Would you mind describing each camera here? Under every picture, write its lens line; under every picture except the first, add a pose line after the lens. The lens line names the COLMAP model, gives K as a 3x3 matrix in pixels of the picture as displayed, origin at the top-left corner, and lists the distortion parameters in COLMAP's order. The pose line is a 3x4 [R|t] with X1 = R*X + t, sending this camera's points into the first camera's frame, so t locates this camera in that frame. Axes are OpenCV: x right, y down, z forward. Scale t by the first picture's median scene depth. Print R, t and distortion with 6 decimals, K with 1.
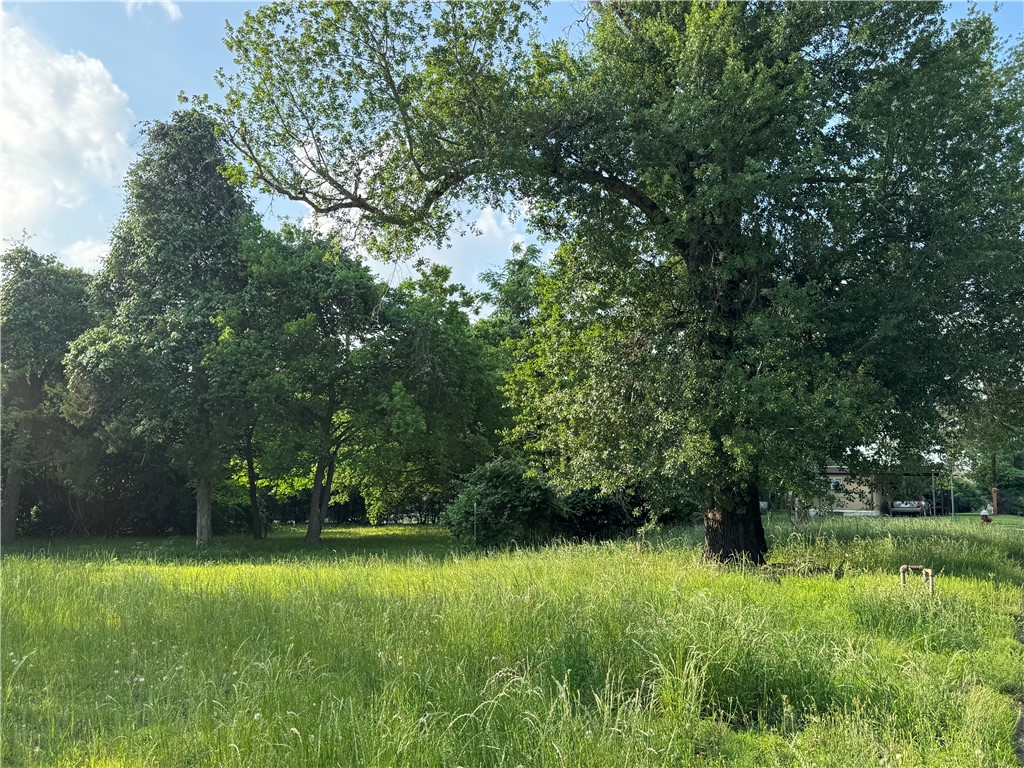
lens RADIAL K [[934.0, 0, 512.0], [0, 934.0, 384.0], [0, 0, 1]] dist [-0.007104, -0.006009]
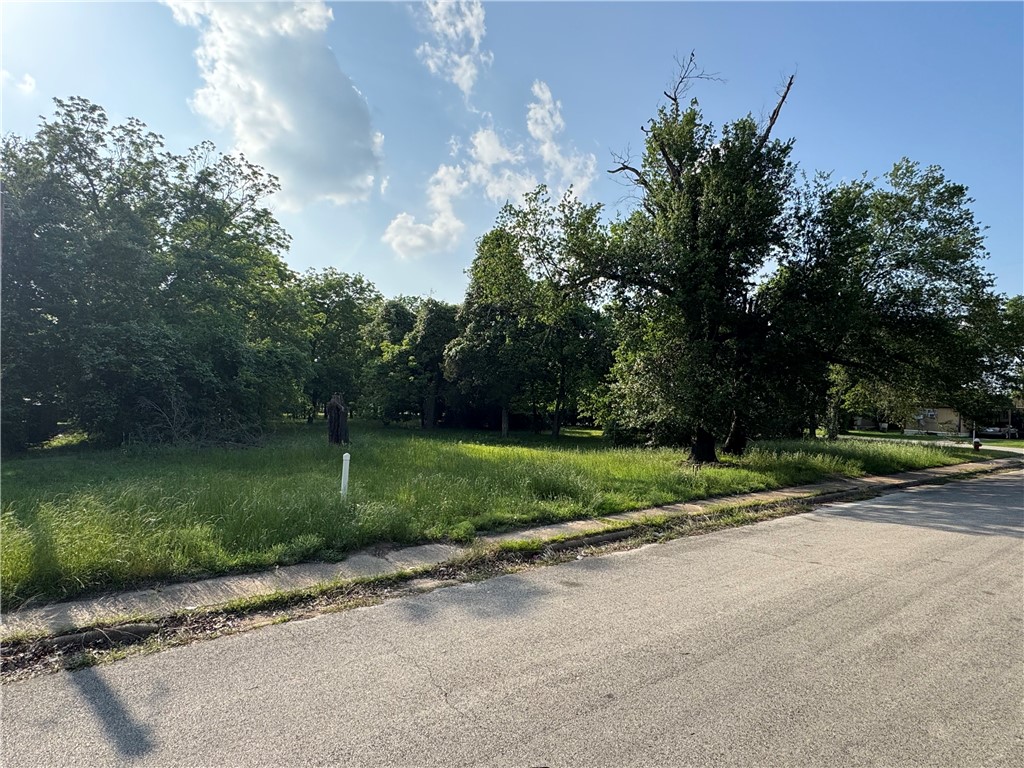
lens RADIAL K [[666.0, 0, 512.0], [0, 666.0, 384.0], [0, 0, 1]] dist [0.000054, 0.000149]
pose [[0.910352, 0.023107, -0.413188, 0.332238], [0.018807, 0.995098, 0.097085, -0.101538], [0.413406, -0.096153, 0.905456, -0.397682]]
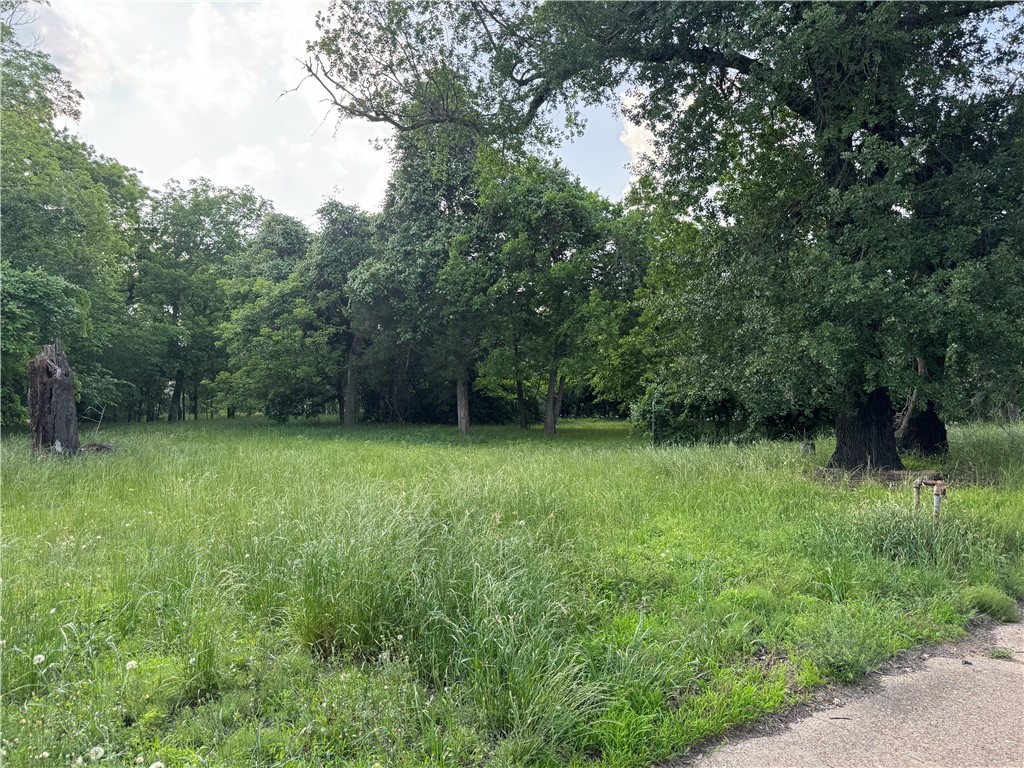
lens RADIAL K [[767.8, 0, 512.0], [0, 767.8, 384.0], [0, 0, 1]] dist [0.074096, -0.094383]
pose [[0.897050, 0.001401, -0.441927, 0.182802], [0.044742, 0.994569, 0.093973, 0.016894], [0.439658, -0.104071, 0.892115, 0.139036]]
